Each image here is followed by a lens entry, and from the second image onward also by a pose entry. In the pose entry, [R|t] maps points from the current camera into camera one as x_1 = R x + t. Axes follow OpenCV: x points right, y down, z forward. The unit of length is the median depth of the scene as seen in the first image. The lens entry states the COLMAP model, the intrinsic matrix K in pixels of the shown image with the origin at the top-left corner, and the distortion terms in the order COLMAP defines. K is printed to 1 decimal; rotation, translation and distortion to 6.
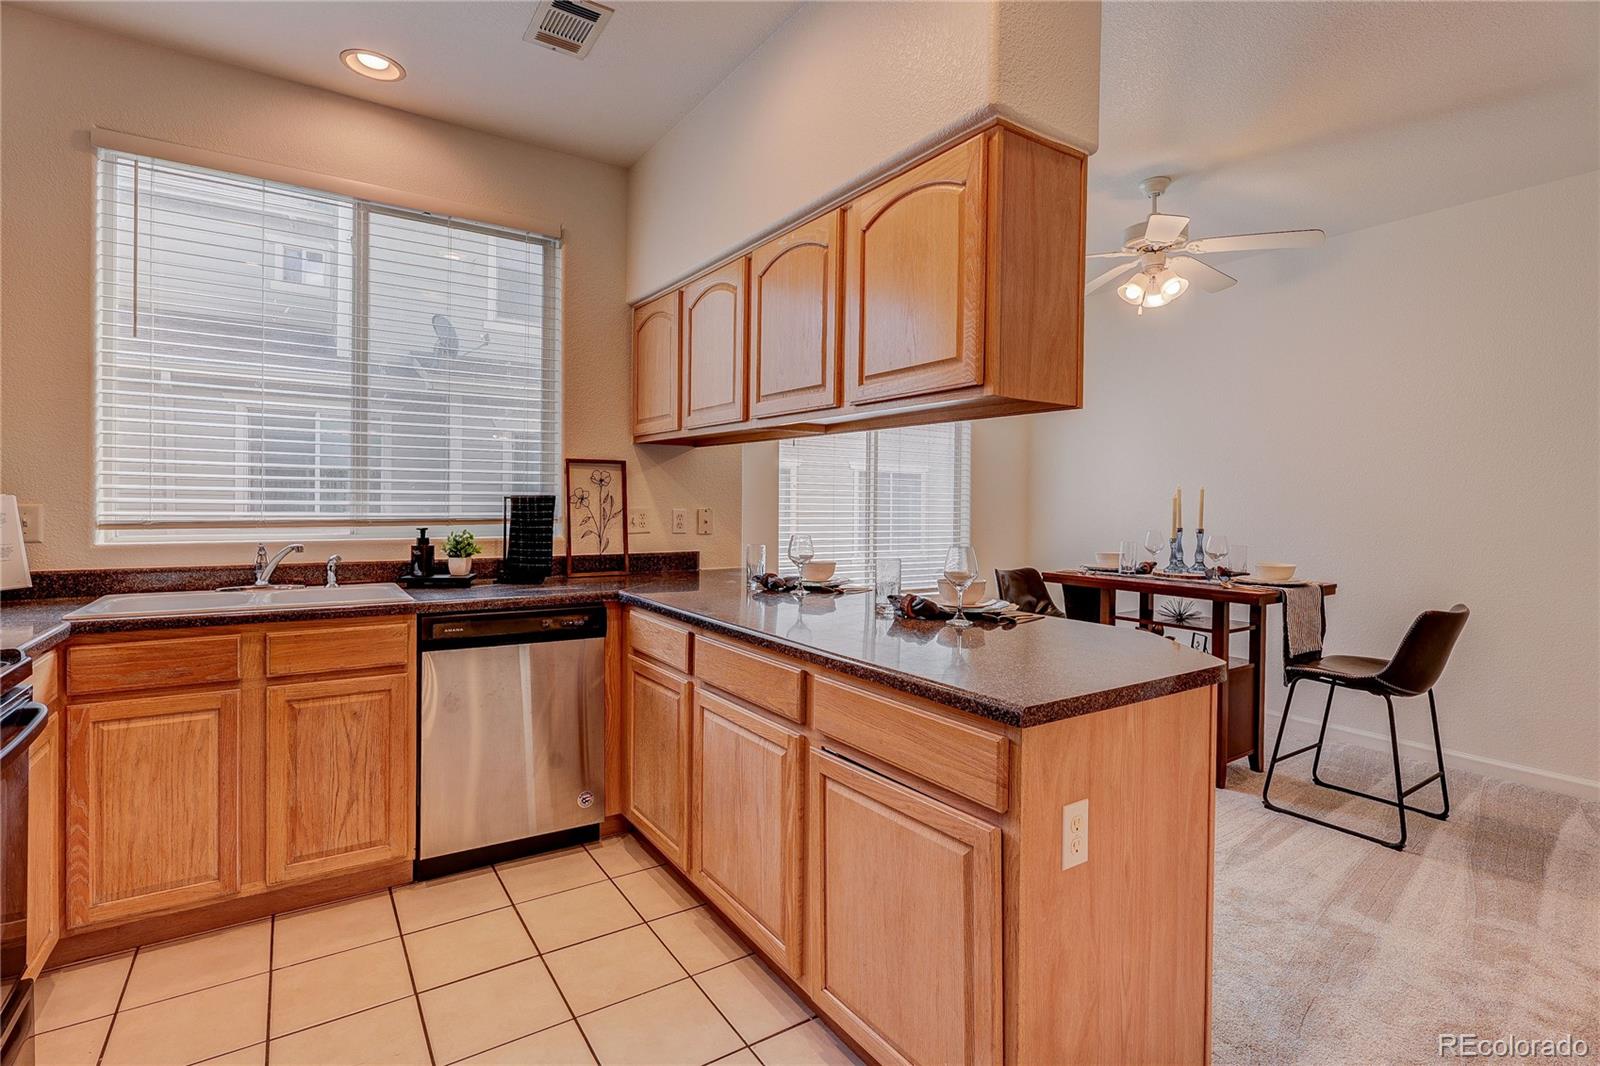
lens RADIAL K [[754.1, 0, 795.6], [0, 754.1, 513.3], [0, 0, 1]] dist [-0.000529, -0.000645]
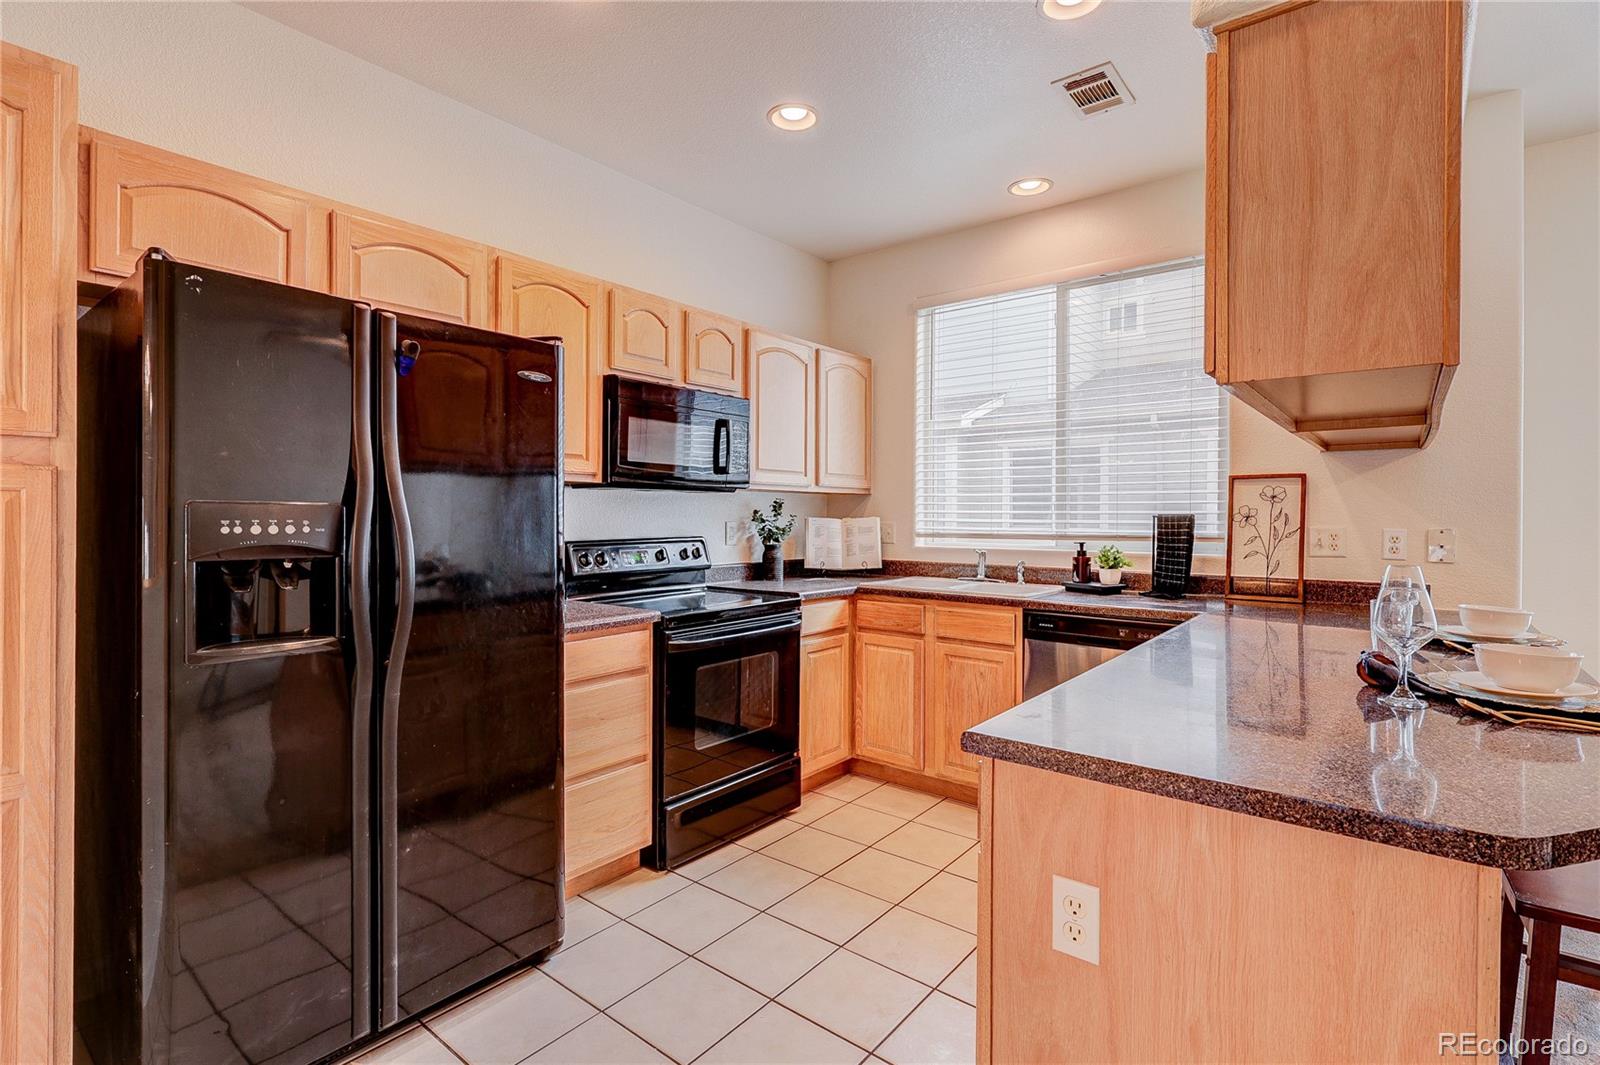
lens RADIAL K [[754.1, 0, 795.6], [0, 754.1, 512.8], [0, 0, 1]] dist [-0.000529, -0.000645]
pose [[0.291679, -0.010480, -0.956459, 0.519895], [-0.010948, 0.999838, -0.014294, -0.005261], [0.956454, 0.014640, 0.291517, 0.215166]]
